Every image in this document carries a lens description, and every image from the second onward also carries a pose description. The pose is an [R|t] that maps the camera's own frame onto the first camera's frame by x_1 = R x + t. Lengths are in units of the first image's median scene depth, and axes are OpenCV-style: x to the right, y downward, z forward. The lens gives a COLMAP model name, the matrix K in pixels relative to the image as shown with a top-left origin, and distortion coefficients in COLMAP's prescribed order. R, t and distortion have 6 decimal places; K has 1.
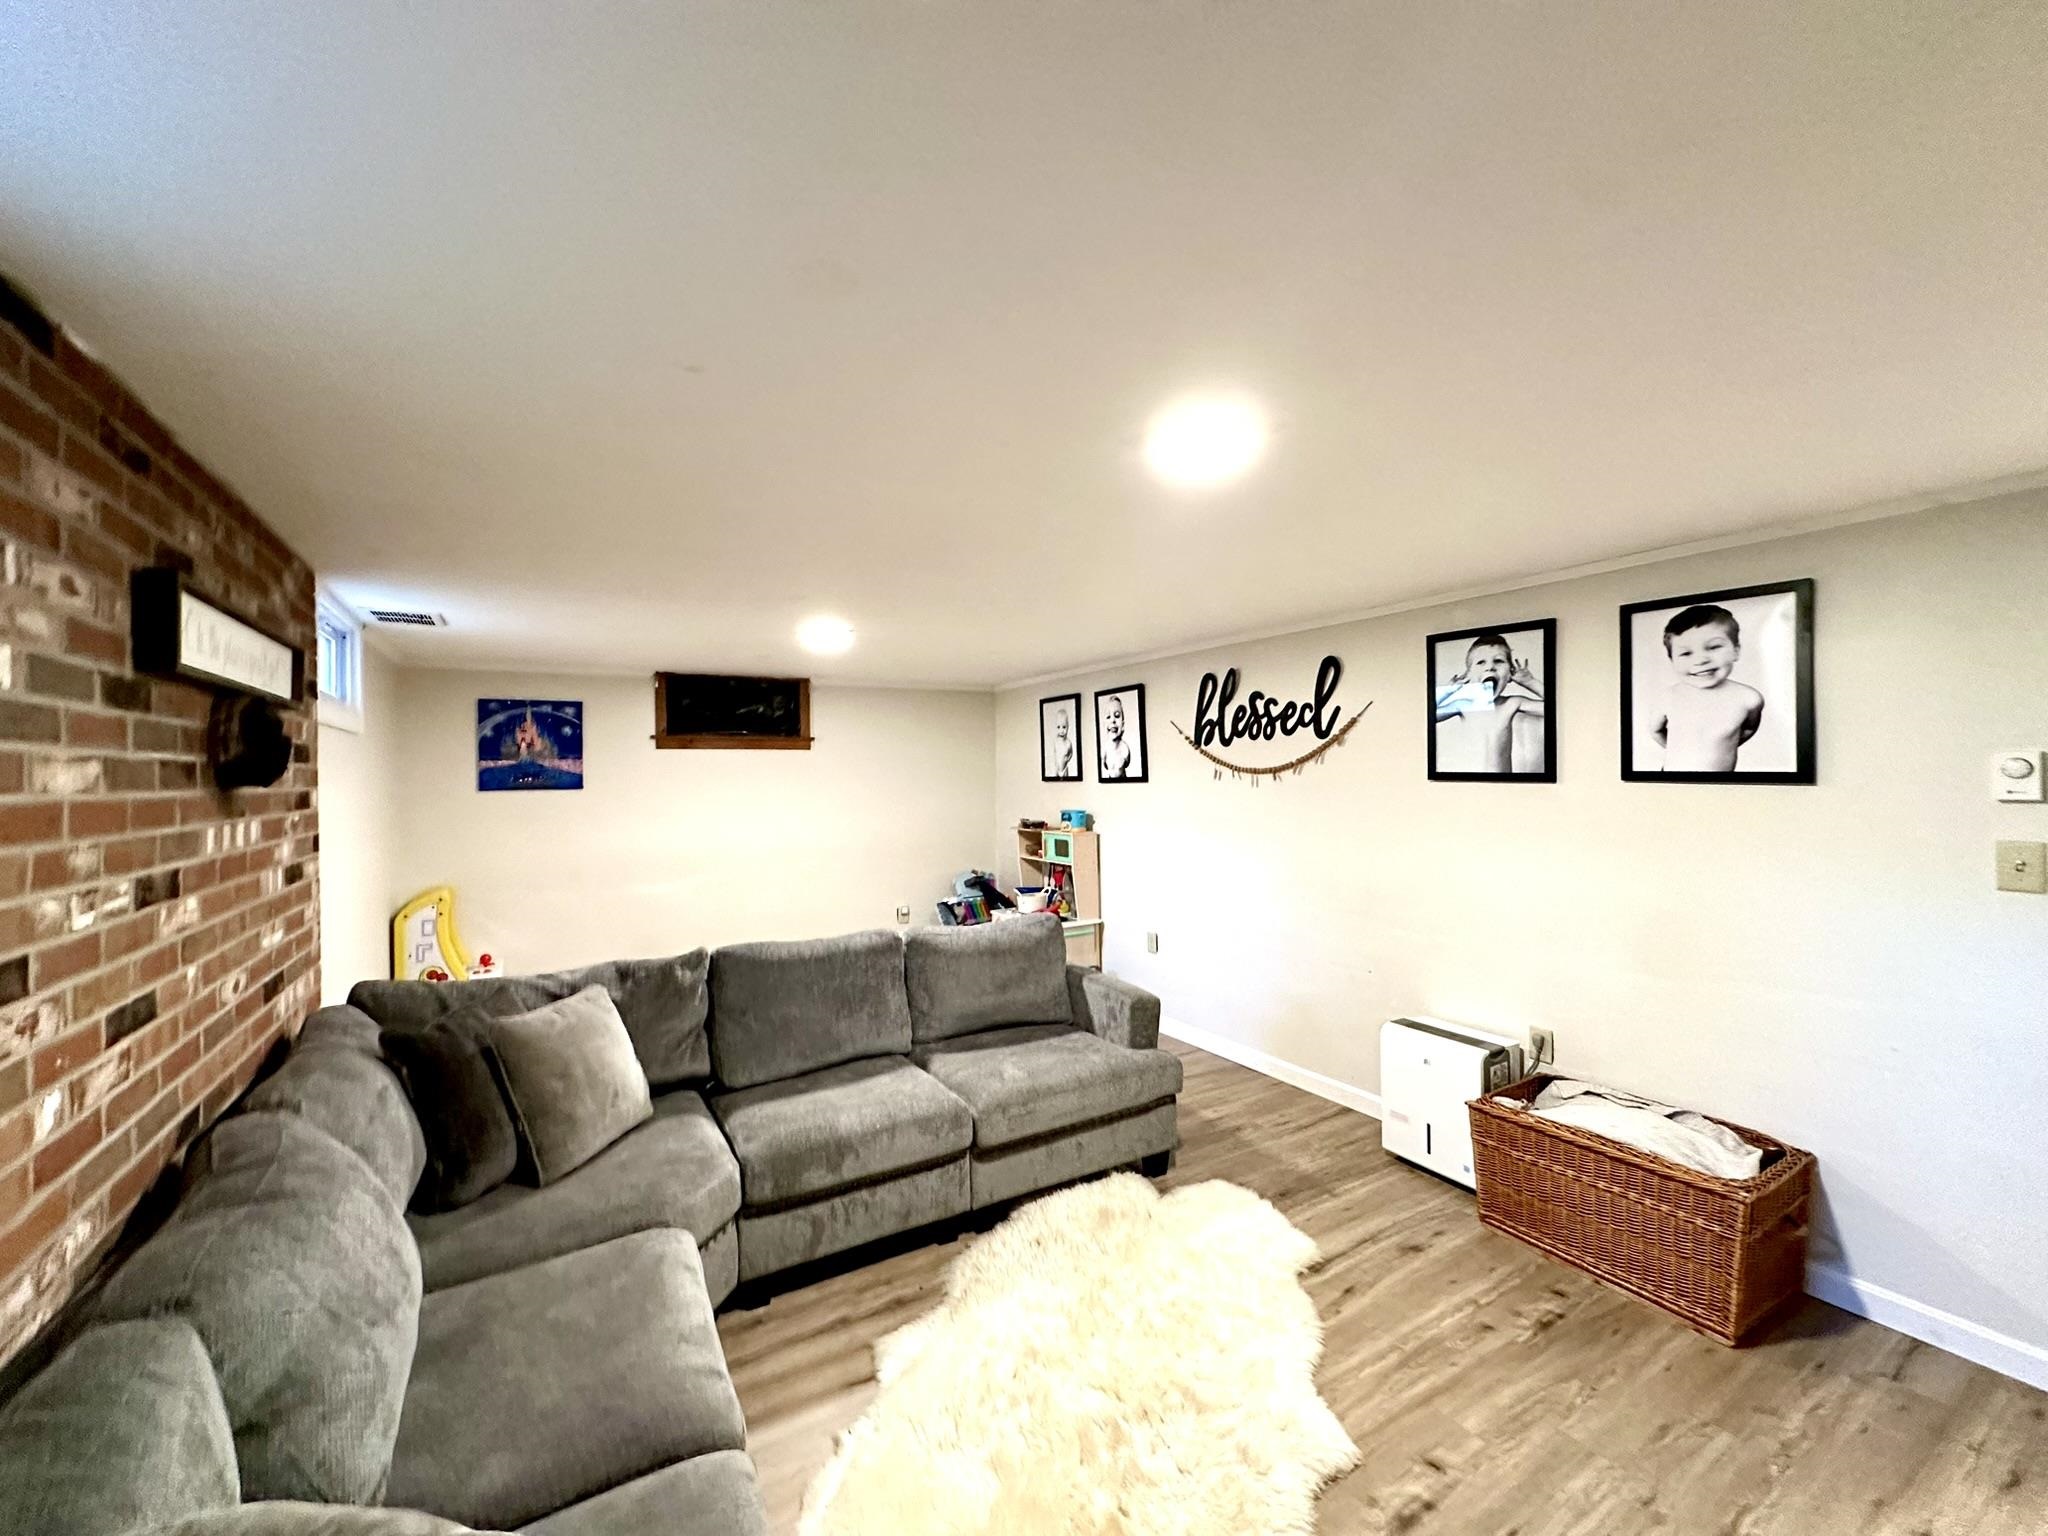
lens RADIAL K [[818.3, 0, 1025.7], [0, 818.3, 768.3], [0, 0, 1]] dist [-0.002154, 0.000049]
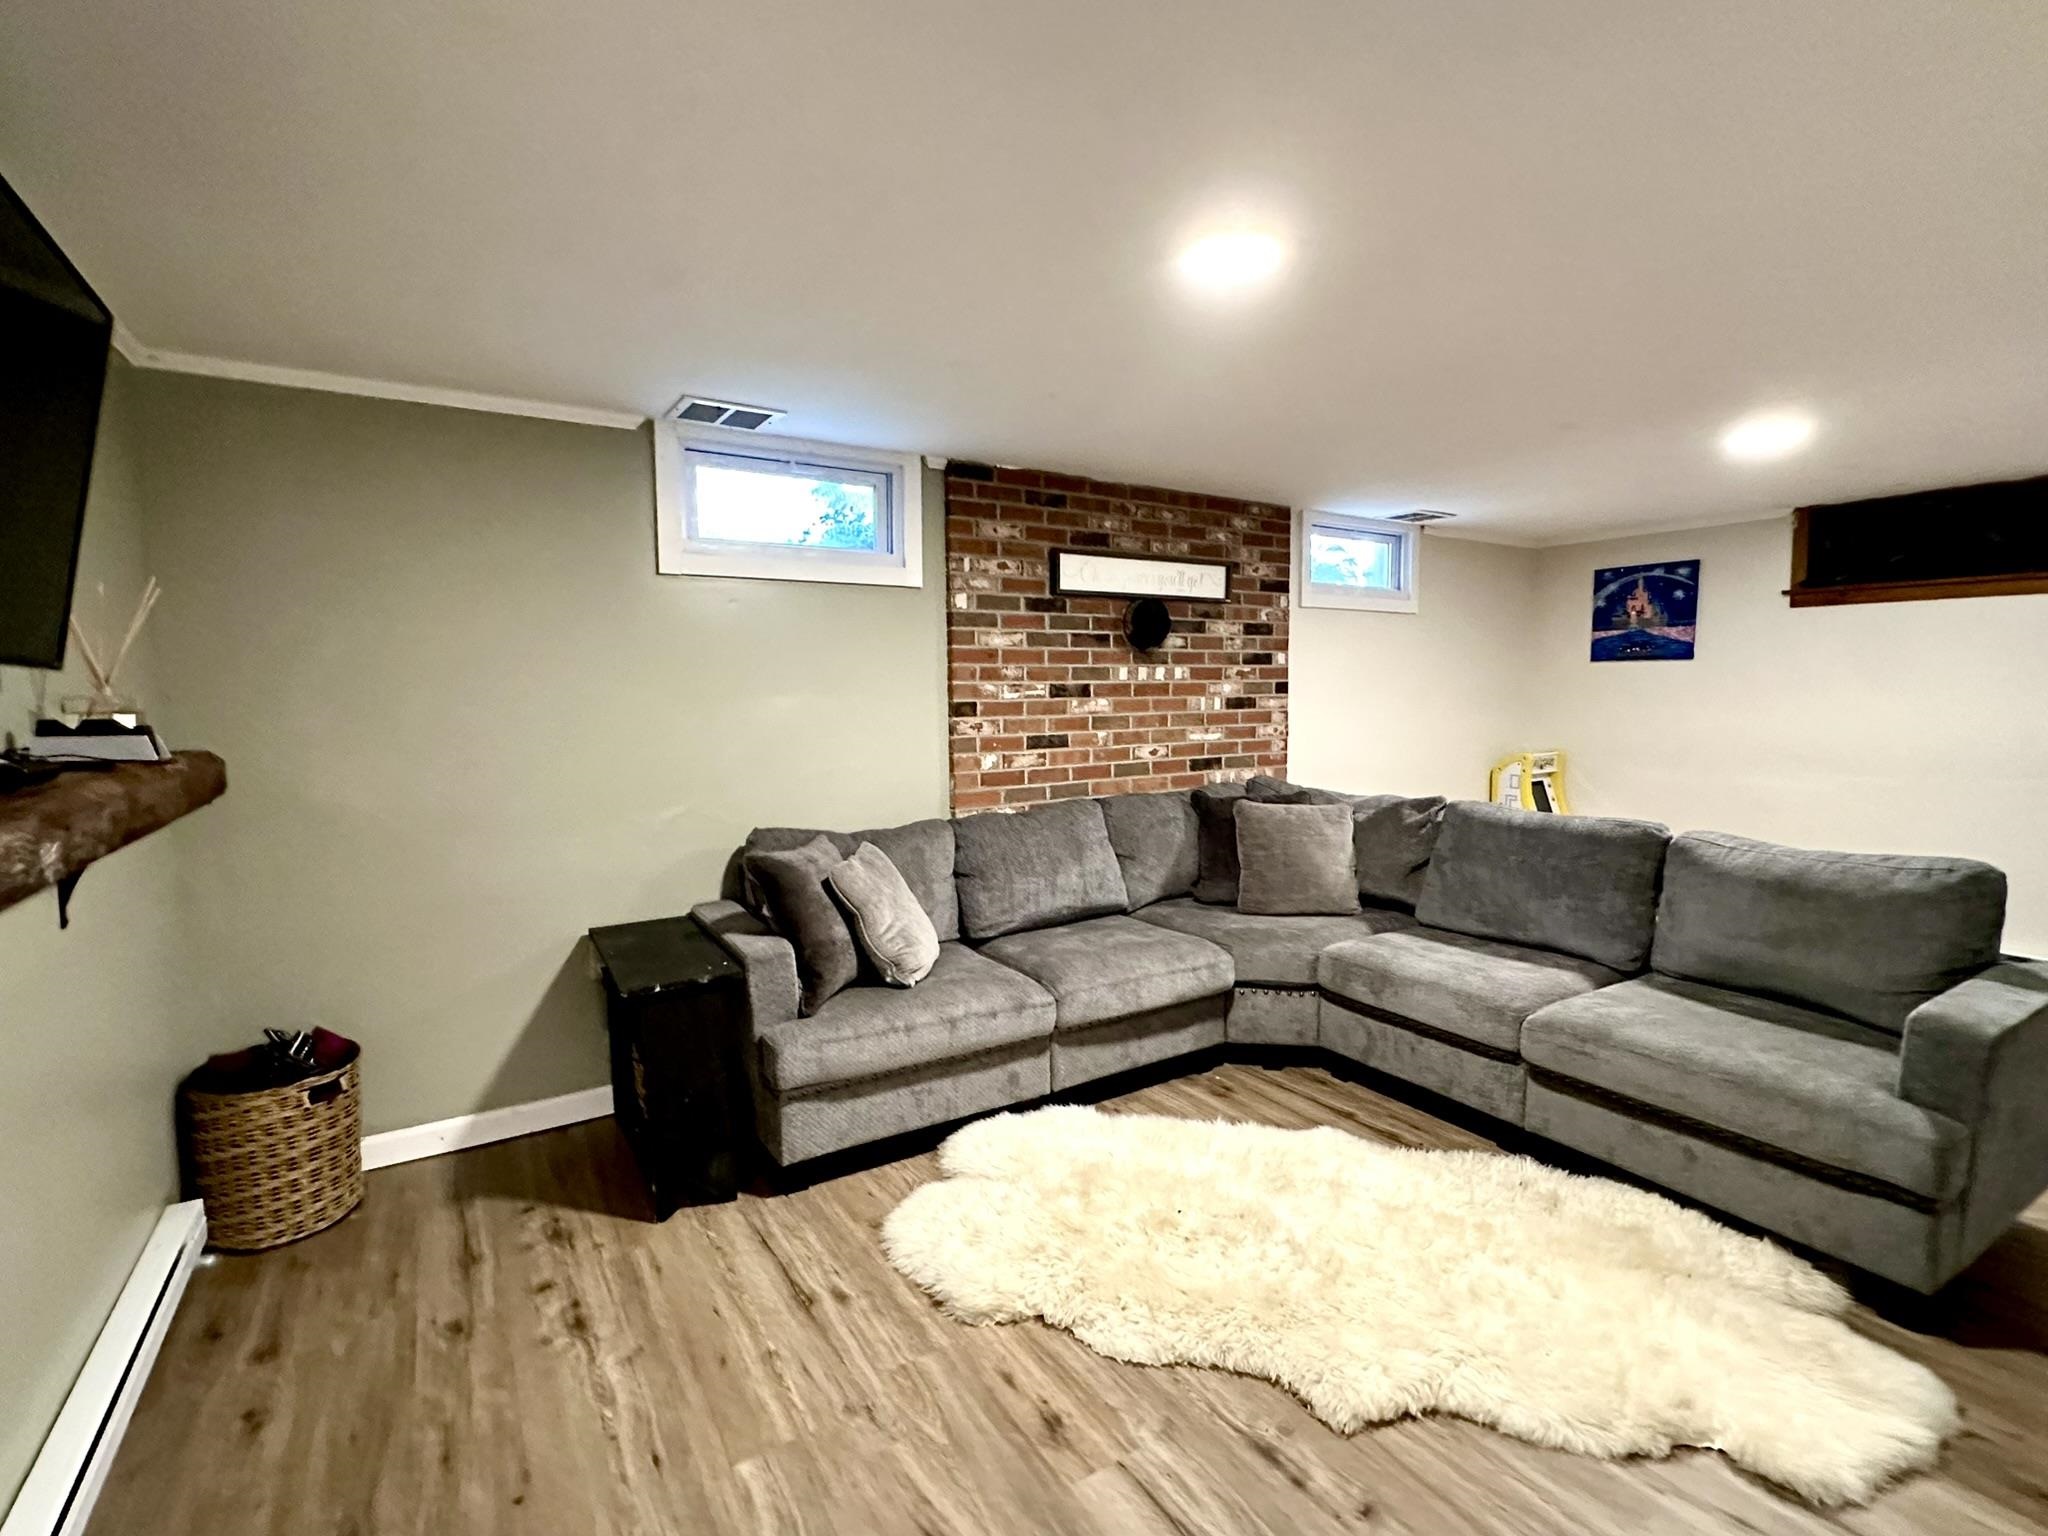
lens RADIAL K [[938.5, 0, 1024.0], [0, 938.5, 768.0], [0, 0, 1]] dist [-0.000264, 0.000266]
pose [[0.026628, 0.103801, -0.994242, 0.901879], [0.013825, 0.994461, 0.104195, 0.051336], [0.999550, -0.016520, 0.025045, 0.470673]]
